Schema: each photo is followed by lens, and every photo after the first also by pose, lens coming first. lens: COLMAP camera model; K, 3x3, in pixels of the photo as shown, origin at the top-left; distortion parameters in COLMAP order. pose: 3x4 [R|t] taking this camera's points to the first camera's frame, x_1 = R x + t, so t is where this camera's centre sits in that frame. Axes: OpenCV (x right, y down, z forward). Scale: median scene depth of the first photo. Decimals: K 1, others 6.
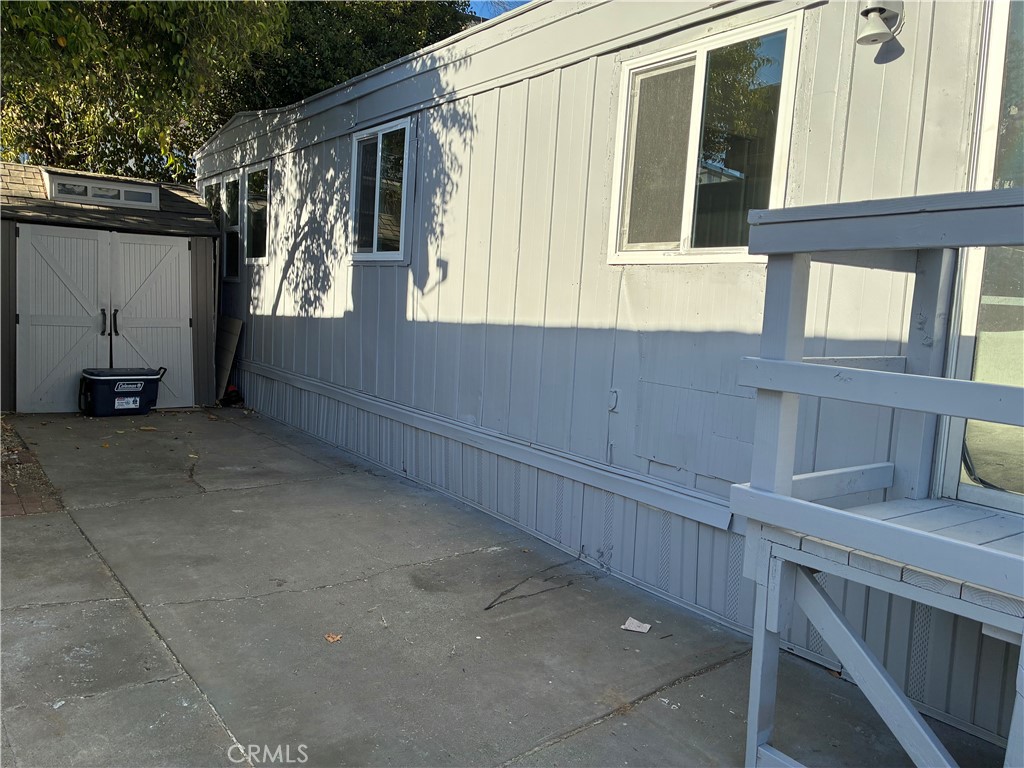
lens RADIAL K [[781.4, 0, 512.0], [0, 781.4, 384.0], [0, 0, 1]] dist [0.013793, 0.005672]
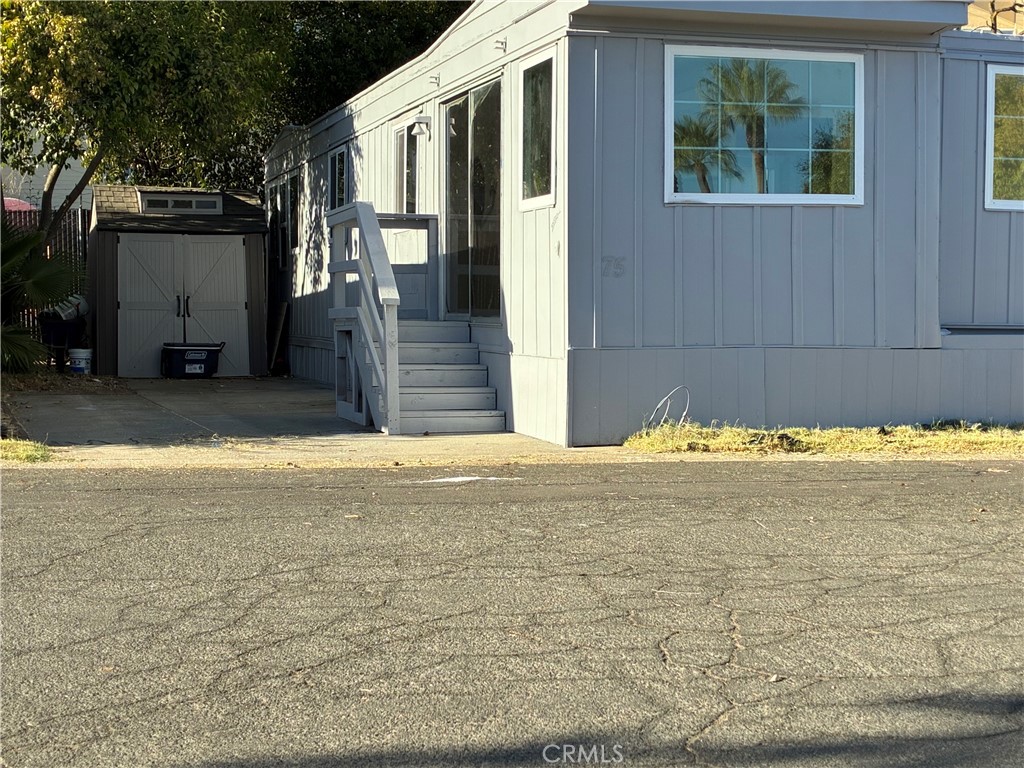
lens RADIAL K [[1608.2, 0, 512.0], [0, 1608.2, 384.0], [0, 0, 1]] dist [0.323644, -0.020149]
pose [[0.939394, -0.035732, -0.340973, 0.878700], [0.011522, 0.997283, -0.072766, 0.244389], [0.342647, 0.064427, 0.937253, -1.275832]]
